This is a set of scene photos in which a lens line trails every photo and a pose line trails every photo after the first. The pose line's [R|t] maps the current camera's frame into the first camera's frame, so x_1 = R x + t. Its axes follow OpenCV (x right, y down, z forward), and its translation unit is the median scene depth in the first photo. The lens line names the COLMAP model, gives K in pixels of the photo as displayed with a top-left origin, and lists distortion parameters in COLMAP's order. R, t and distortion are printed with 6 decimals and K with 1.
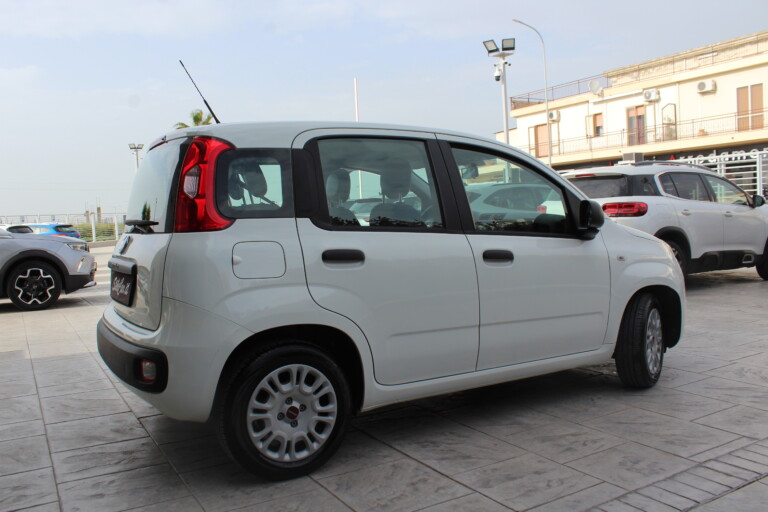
lens RADIAL K [[643.5, 0, 380.6], [0, 643.5, 251.9], [0, 0, 1]] dist [-0.165621, 0.147033]
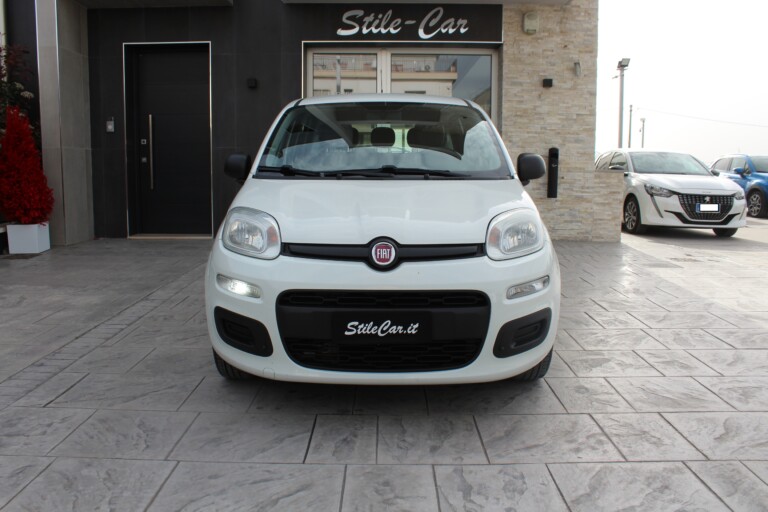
lens RADIAL K [[643.5, 0, 380.6], [0, 643.5, 251.9], [0, 0, 1]] dist [-0.165621, 0.147033]
pose [[-0.525258, 0.151341, -0.837377, 1.307631], [-0.032253, 0.979810, 0.197314, -0.157508], [0.850332, 0.130649, -0.509771, 2.039781]]
